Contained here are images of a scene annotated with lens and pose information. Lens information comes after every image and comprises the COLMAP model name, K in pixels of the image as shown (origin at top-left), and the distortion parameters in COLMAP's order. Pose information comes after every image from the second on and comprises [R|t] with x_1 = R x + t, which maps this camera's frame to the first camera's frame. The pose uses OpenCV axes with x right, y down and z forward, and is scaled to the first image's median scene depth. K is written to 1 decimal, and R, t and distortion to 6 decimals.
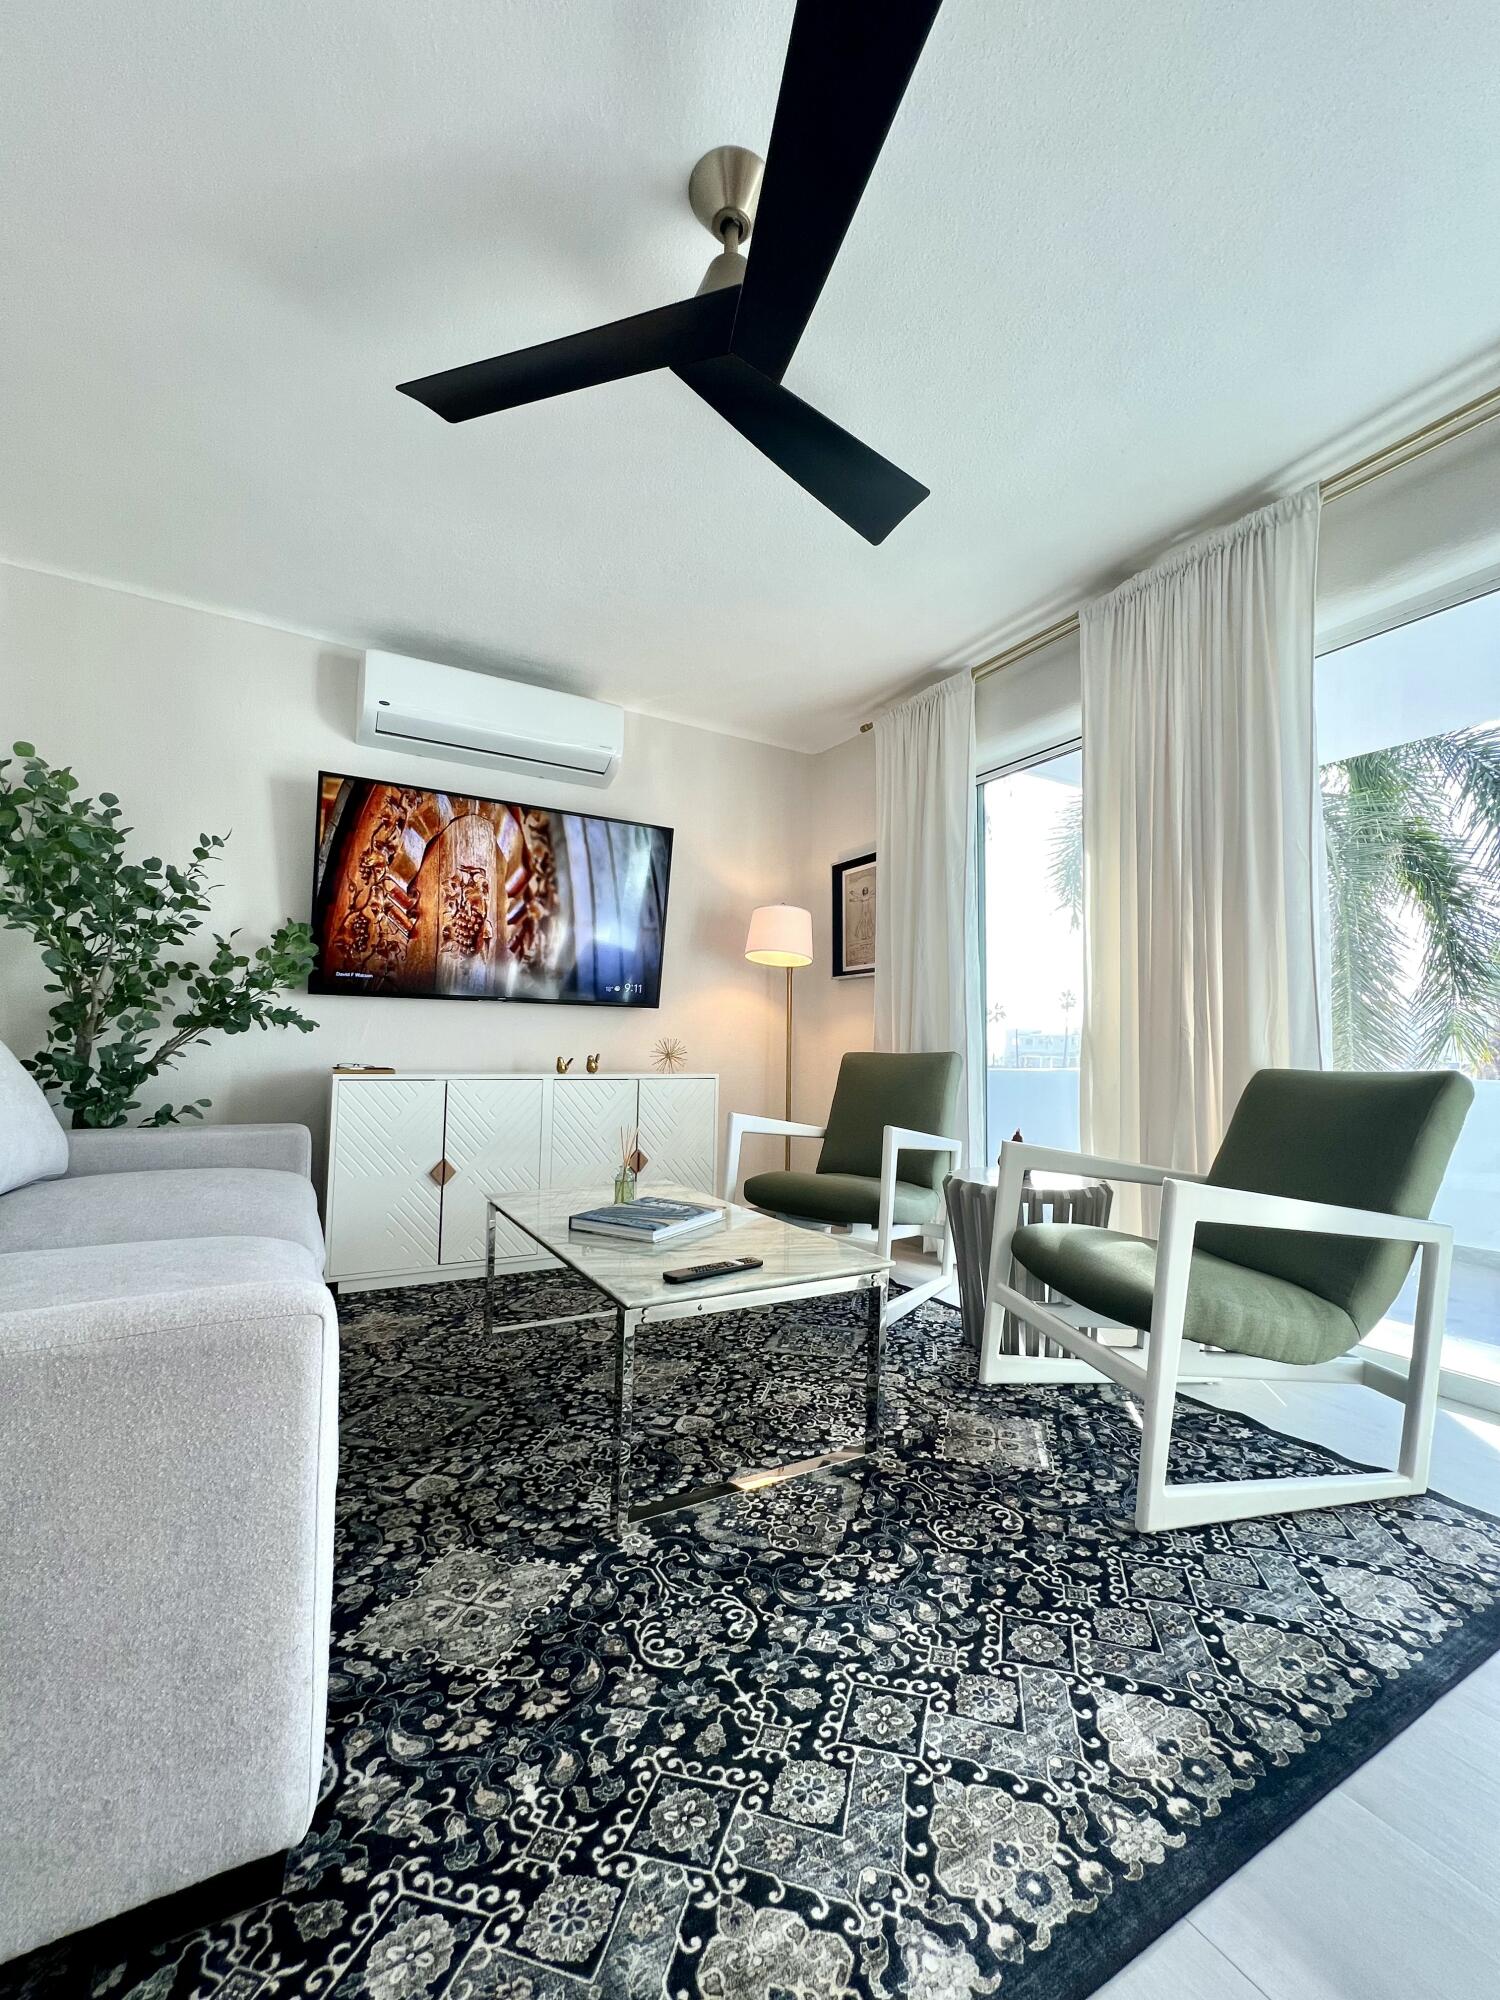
lens RADIAL K [[802.2, 0, 743.4], [0, 802.2, 1004.5], [0, 0, 1]] dist [-0.002612, 0.001002]
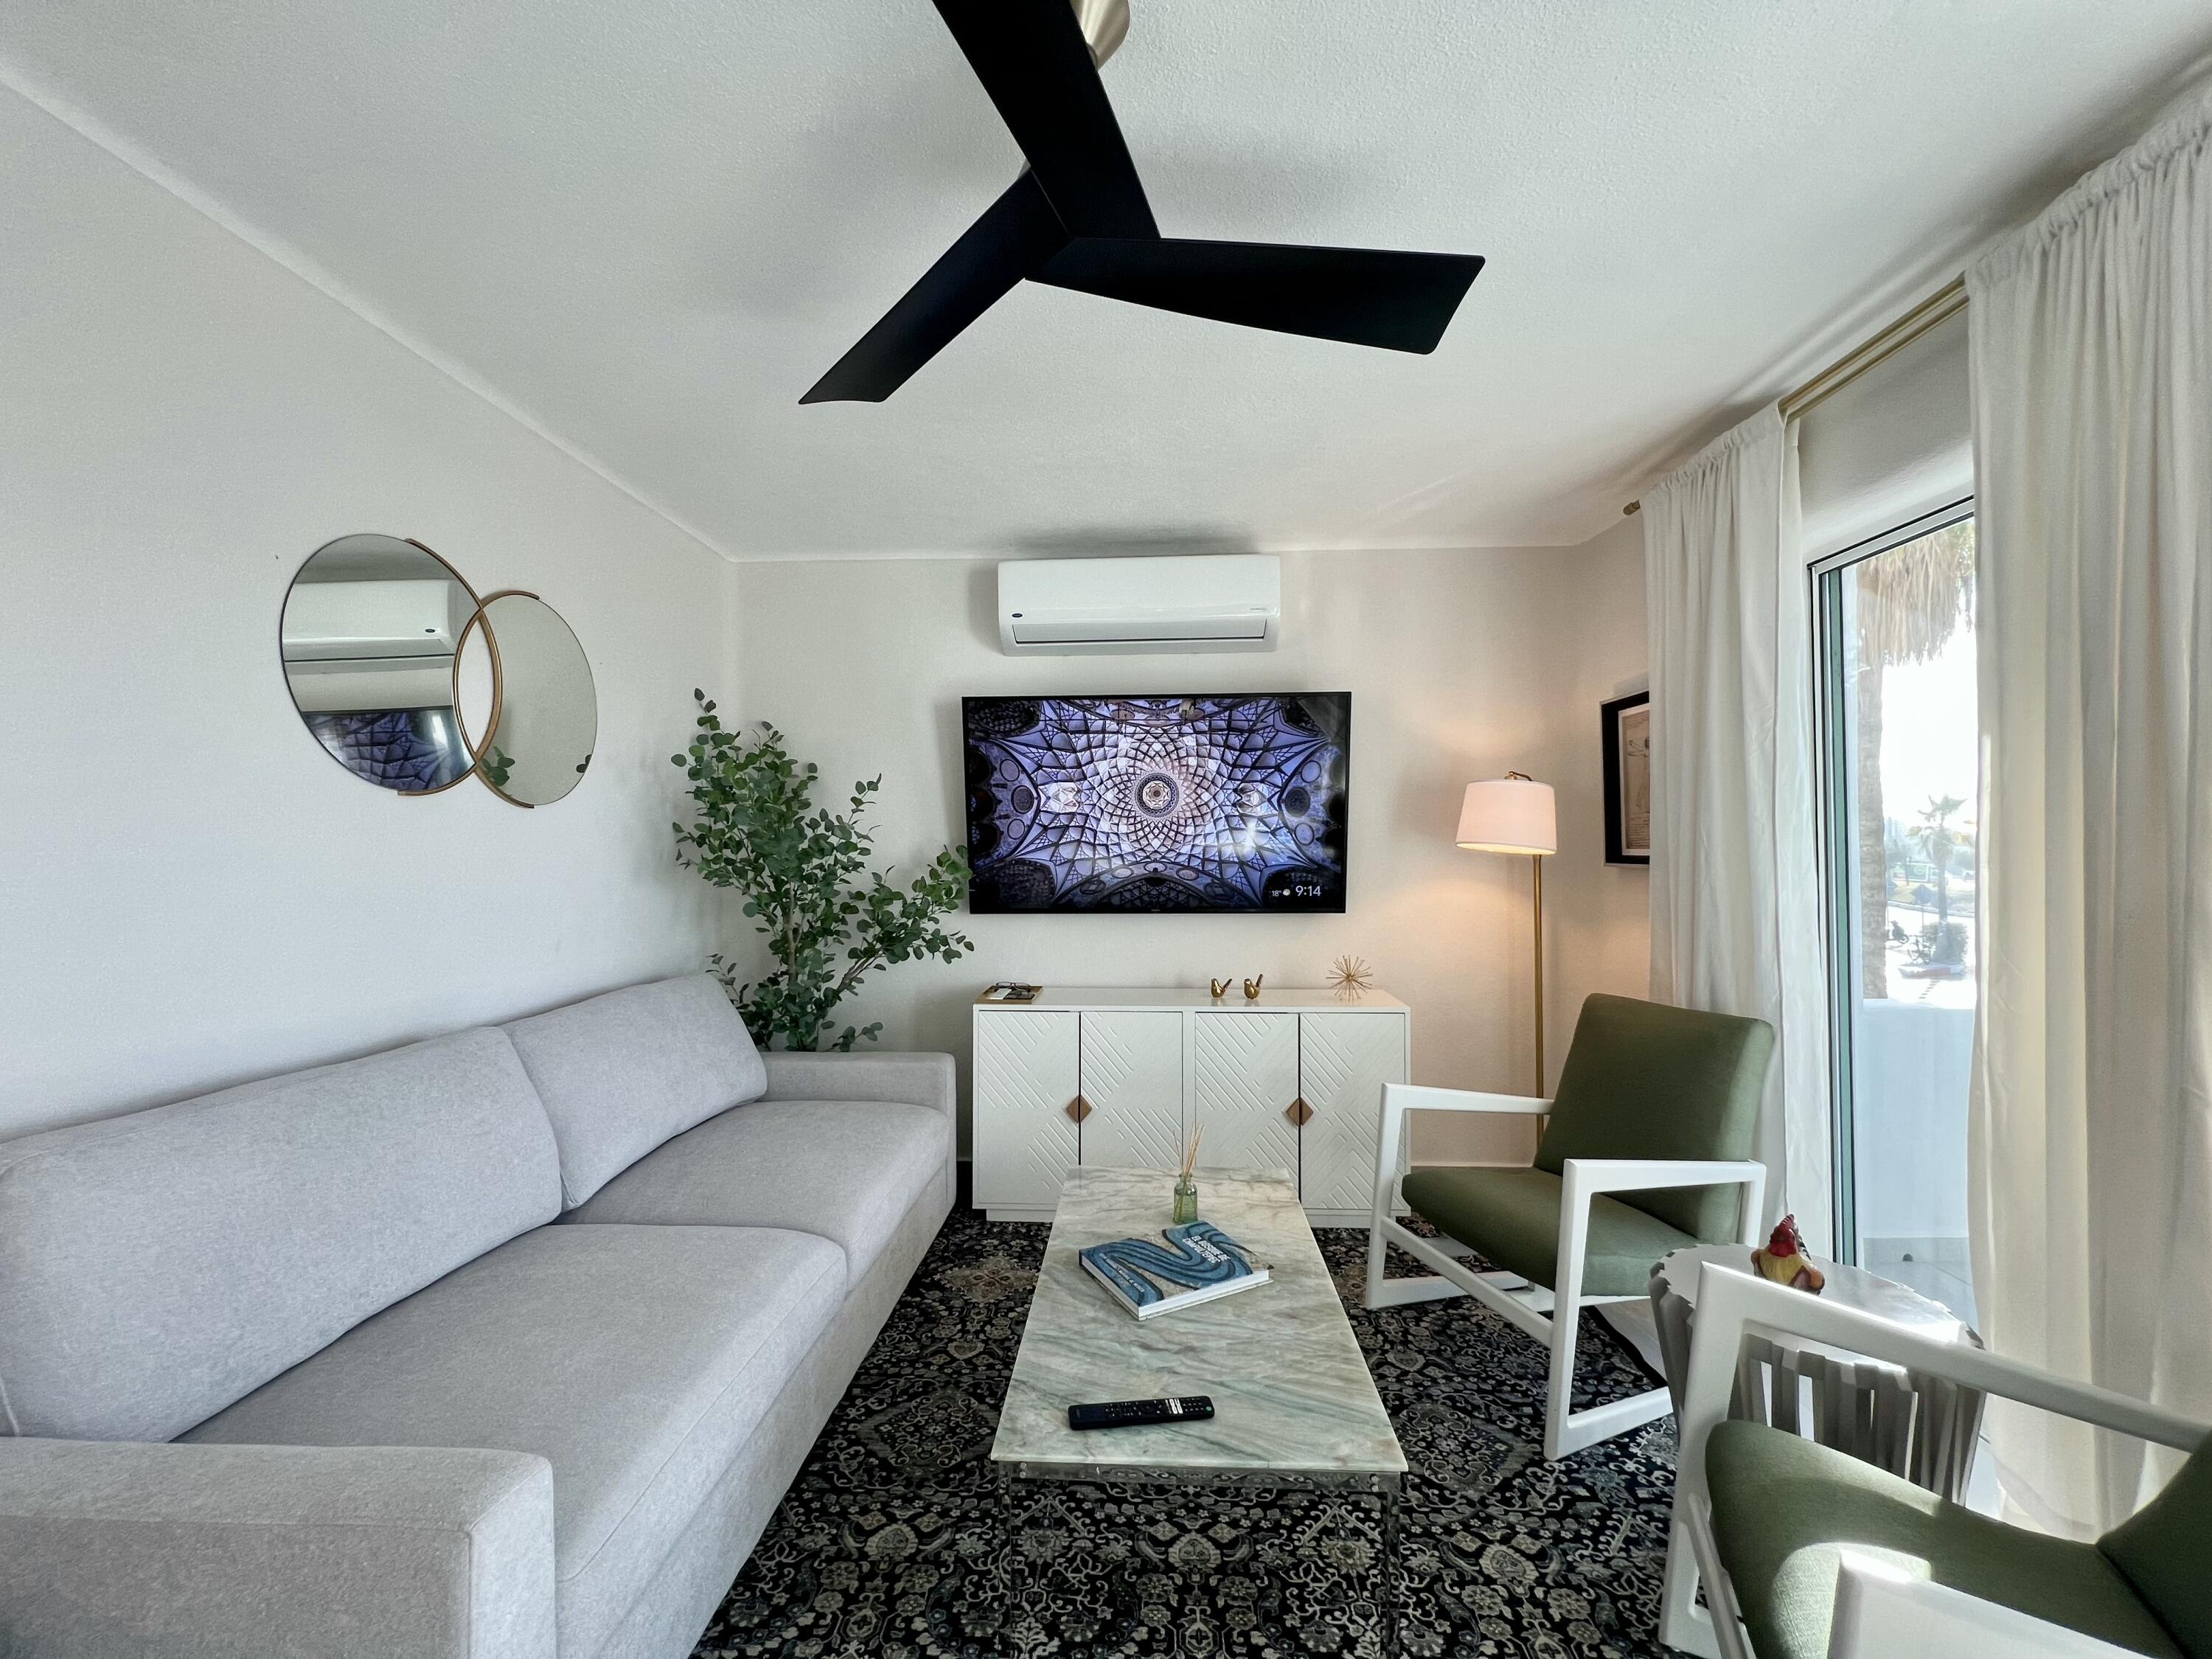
lens RADIAL K [[887.2, 0, 1112.5], [0, 887.2, 835.6], [0, 0, 1]] dist [-0.002612, 0.001002]
pose [[0.844417, -0.024311, -0.535135, 0.311912], [0.047347, 0.998447, 0.029352, -0.195826], [0.533590, -0.050122, 0.844257, 0.205568]]
